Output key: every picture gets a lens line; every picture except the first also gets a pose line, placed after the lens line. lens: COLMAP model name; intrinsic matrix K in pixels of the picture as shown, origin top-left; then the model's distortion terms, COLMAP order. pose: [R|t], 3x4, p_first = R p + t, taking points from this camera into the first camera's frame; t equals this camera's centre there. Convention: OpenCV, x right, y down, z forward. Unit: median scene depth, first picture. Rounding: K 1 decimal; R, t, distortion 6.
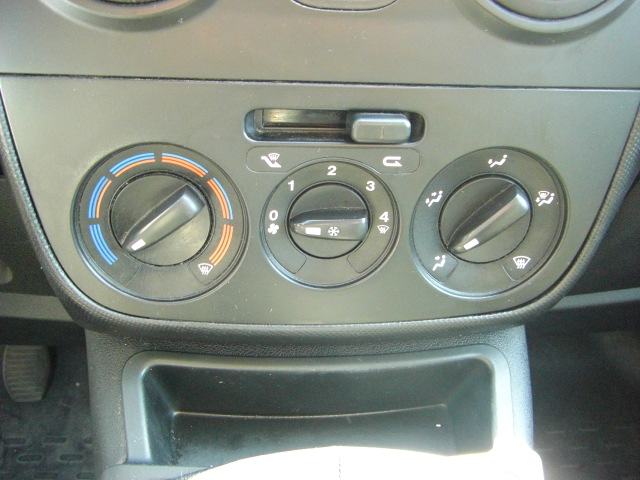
lens RADIAL K [[717.4, 0, 320.0], [0, 717.4, 240.0], [0, 0, 1]] dist [-0.159104, 0.065412]
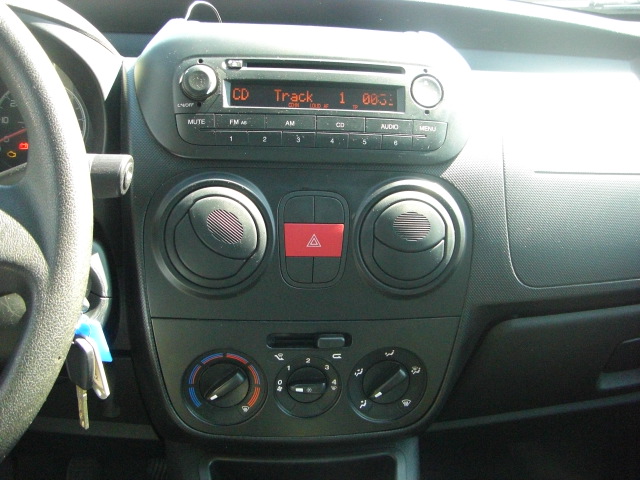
lens RADIAL K [[717.4, 0, 320.0], [0, 717.4, 240.0], [0, 0, 1]] dist [-0.159104, 0.065412]
pose [[0.999543, -0.008124, 0.029106, -0.006171], [0.013276, 0.983308, -0.181462, -0.063185], [-0.027146, 0.181765, 0.982967, -1.078923]]
